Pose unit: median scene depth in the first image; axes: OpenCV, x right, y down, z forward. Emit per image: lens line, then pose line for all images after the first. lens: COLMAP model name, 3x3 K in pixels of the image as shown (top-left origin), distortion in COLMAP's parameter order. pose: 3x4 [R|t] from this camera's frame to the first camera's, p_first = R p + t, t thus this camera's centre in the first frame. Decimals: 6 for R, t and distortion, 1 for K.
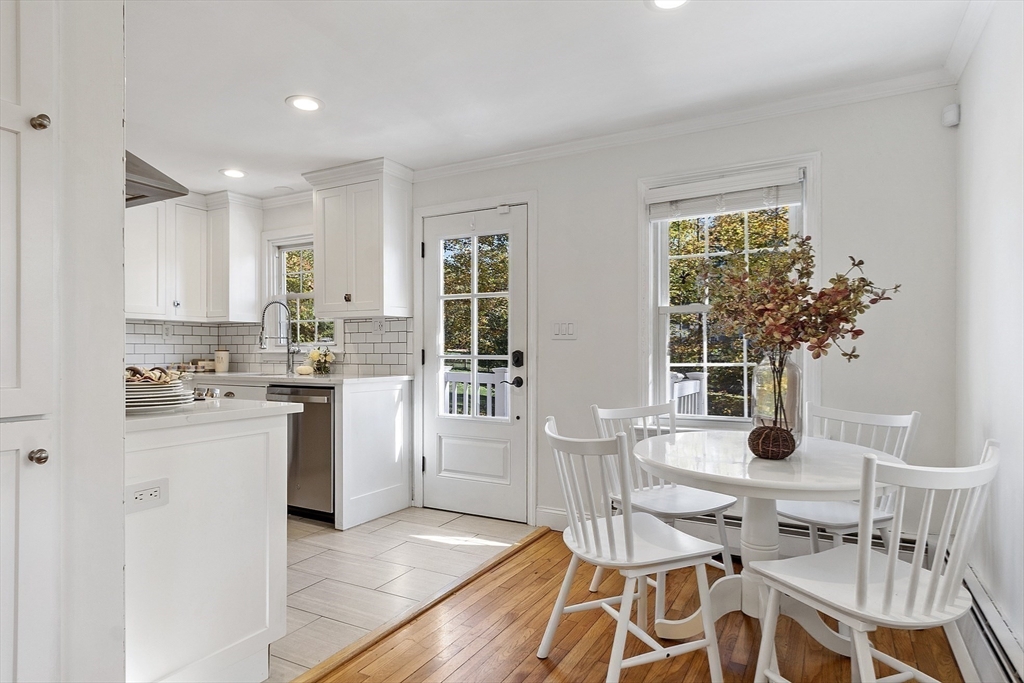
lens RADIAL K [[576.2, 0, 512.7], [0, 576.2, 350.9], [0, 0, 1]] dist [0.001057, 0.000261]
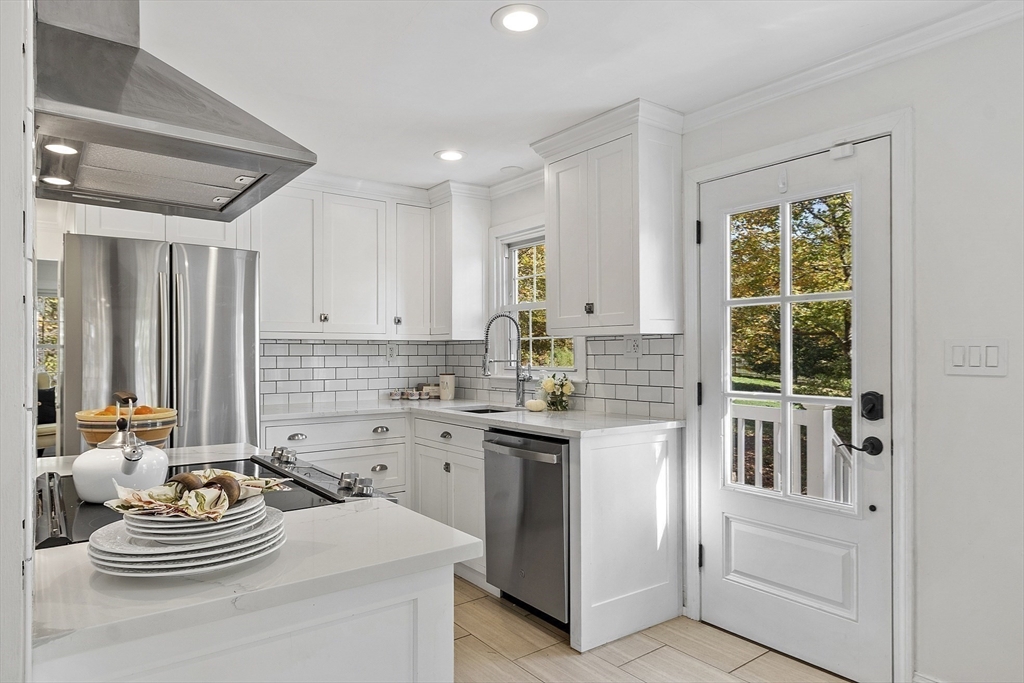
lens RADIAL K [[625.0, 0, 508.5], [0, 625.0, 351.5], [0, 0, 1]] dist [0.000983, -0.000097]
pose [[0.909507, -0.003842, -0.415672, -0.054452], [0.003414, 0.999993, -0.001773, -0.036075], [0.415675, 0.000193, 0.909513, 0.246361]]
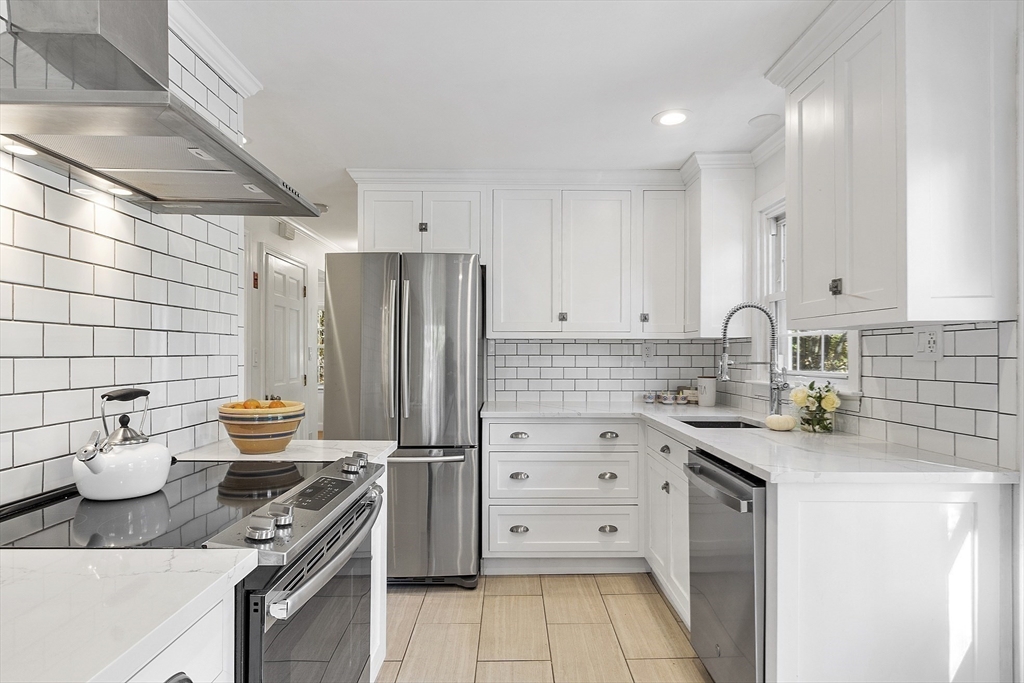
lens RADIAL K [[548.2, 0, 516.3], [0, 548.2, 355.0], [0, 0, 1]] dist [-0.001331, -0.000707]
pose [[0.491375, 0.002949, -0.870943, -0.019349], [-0.001036, 0.999996, 0.002802, -0.034771], [0.870948, -0.000474, 0.491376, 0.518304]]
